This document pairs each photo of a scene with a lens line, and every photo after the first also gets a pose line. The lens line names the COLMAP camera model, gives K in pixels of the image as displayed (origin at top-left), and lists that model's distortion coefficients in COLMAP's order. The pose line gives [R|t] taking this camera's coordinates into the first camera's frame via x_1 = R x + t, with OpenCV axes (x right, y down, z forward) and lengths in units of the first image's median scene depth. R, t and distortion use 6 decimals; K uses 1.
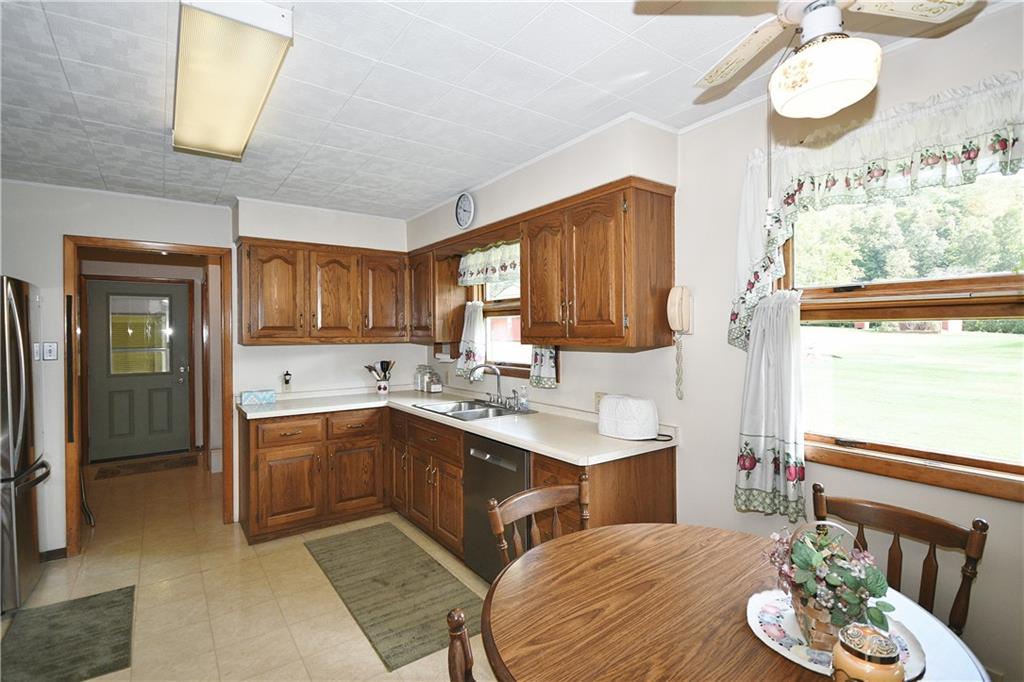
lens RADIAL K [[469.1, 0, 511.4], [0, 469.1, 333.5], [0, 0, 1]] dist [0.002948, -0.003555]
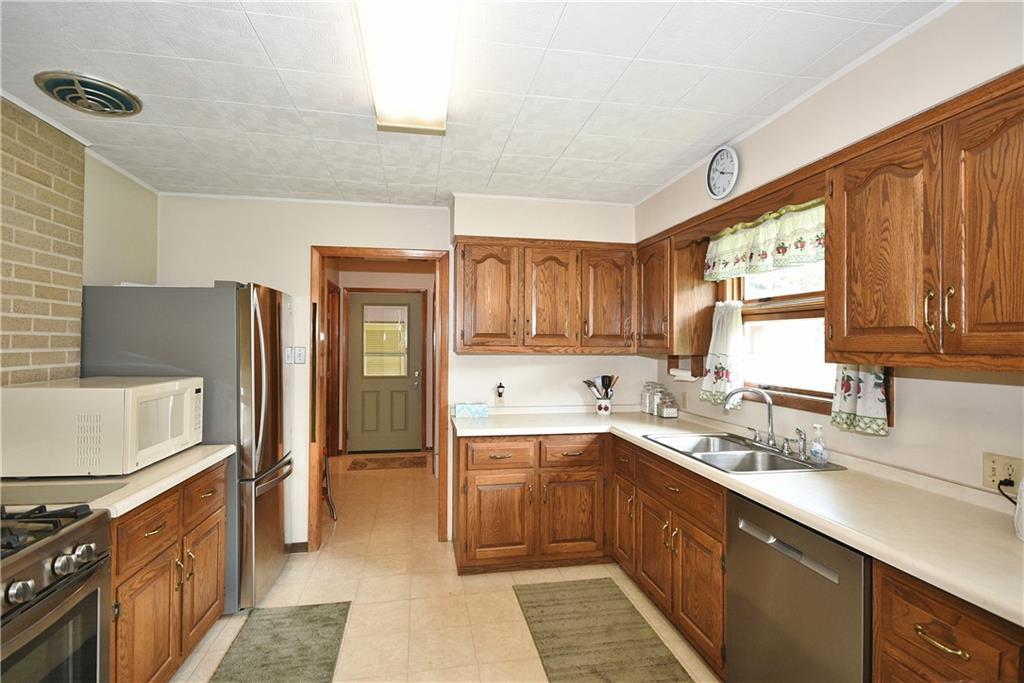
lens RADIAL K [[476.6, 0, 509.4], [0, 476.6, 340.6], [0, 0, 1]] dist [-0.000268, -0.002431]
pose [[0.900209, 0.011200, -0.435313, -0.074543], [-0.013432, 0.999908, -0.002051, 0.000110], [0.435250, 0.007693, 0.900277, 0.211052]]
